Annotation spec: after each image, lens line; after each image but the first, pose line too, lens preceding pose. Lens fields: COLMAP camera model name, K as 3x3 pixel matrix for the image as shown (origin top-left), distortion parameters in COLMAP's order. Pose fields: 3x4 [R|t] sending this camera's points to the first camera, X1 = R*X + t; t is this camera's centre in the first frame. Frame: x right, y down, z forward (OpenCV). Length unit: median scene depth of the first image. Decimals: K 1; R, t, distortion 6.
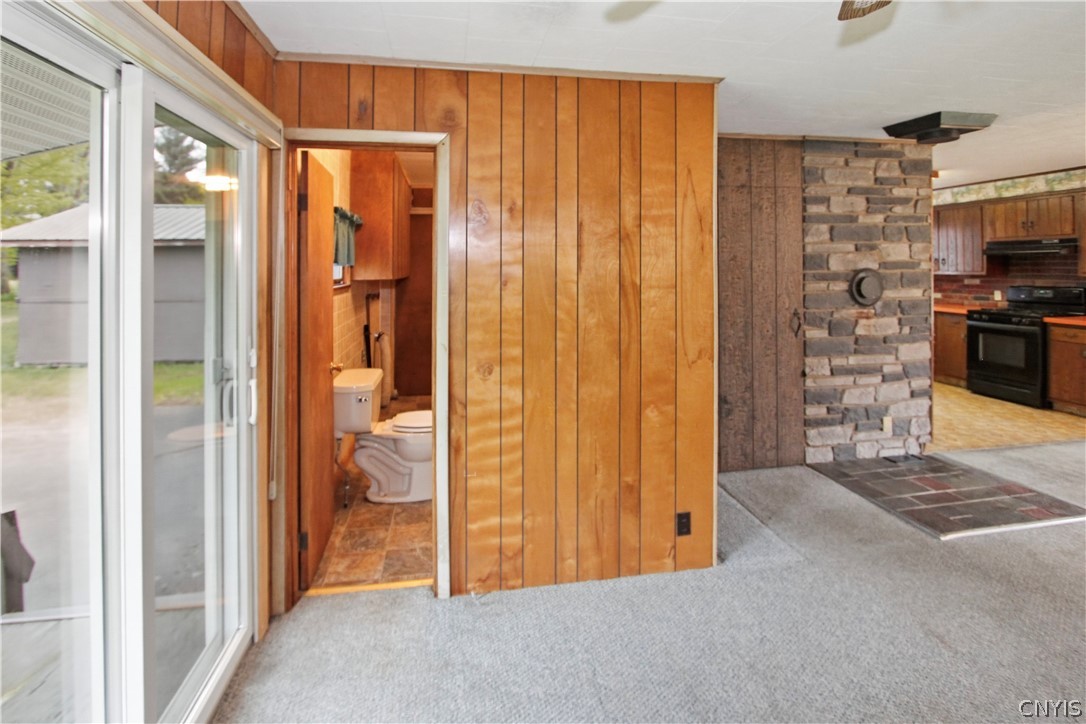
lens RADIAL K [[527.7, 0, 542.3], [0, 527.7, 265.3], [0, 0, 1]] dist [-0.015671, 0.002628]
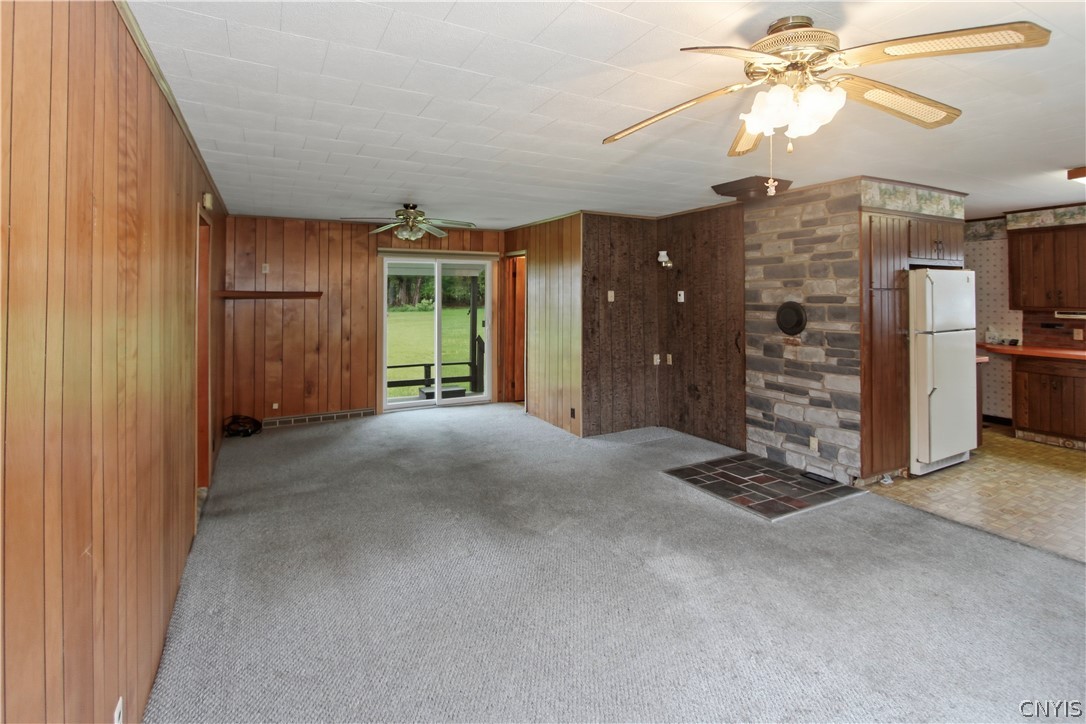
lens RADIAL K [[527.7, 0, 540.7], [0, 527.7, 287.9], [0, 0, 1]] dist [-0.015671, 0.002628]
pose [[0.312159, -0.006016, -0.950011, 1.527848], [-0.003664, 0.999965, -0.007536, -0.013405], [0.950023, 0.005833, 0.312126, 0.111037]]
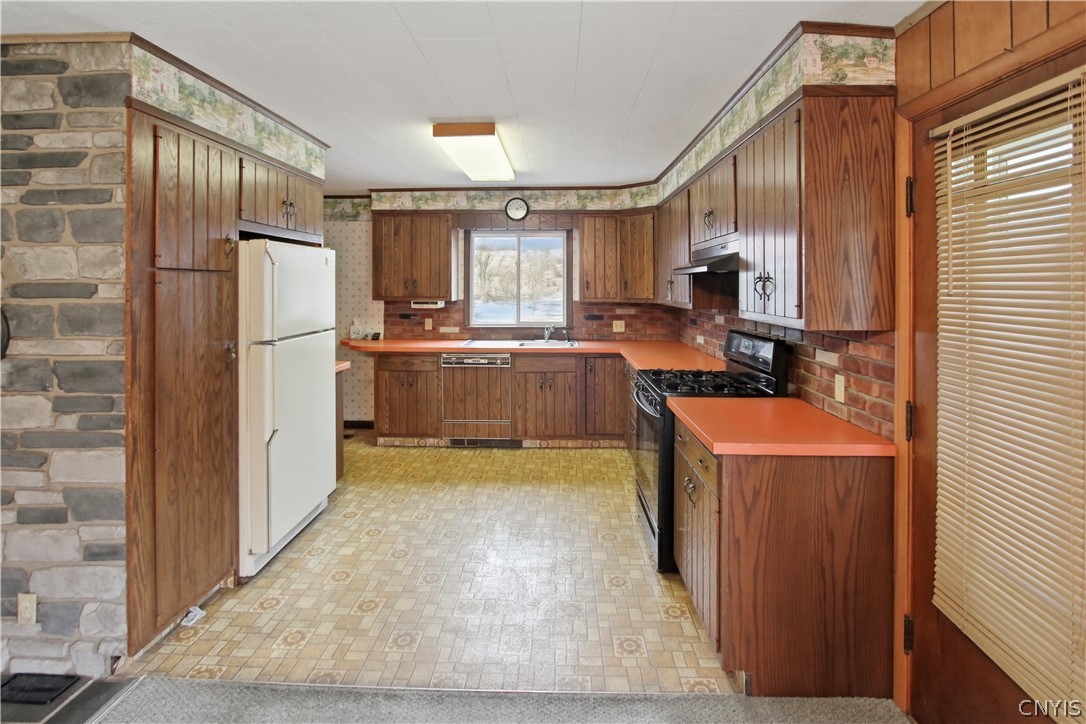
lens RADIAL K [[527.7, 0, 552.1], [0, 527.7, 285.3], [0, 0, 1]] dist [-0.015671, 0.002628]
pose [[0.980966, 0.008338, -0.193998, 1.242724], [-0.008834, 0.999960, -0.001691, -0.008095], [0.193976, 0.003372, 0.981000, 0.612290]]
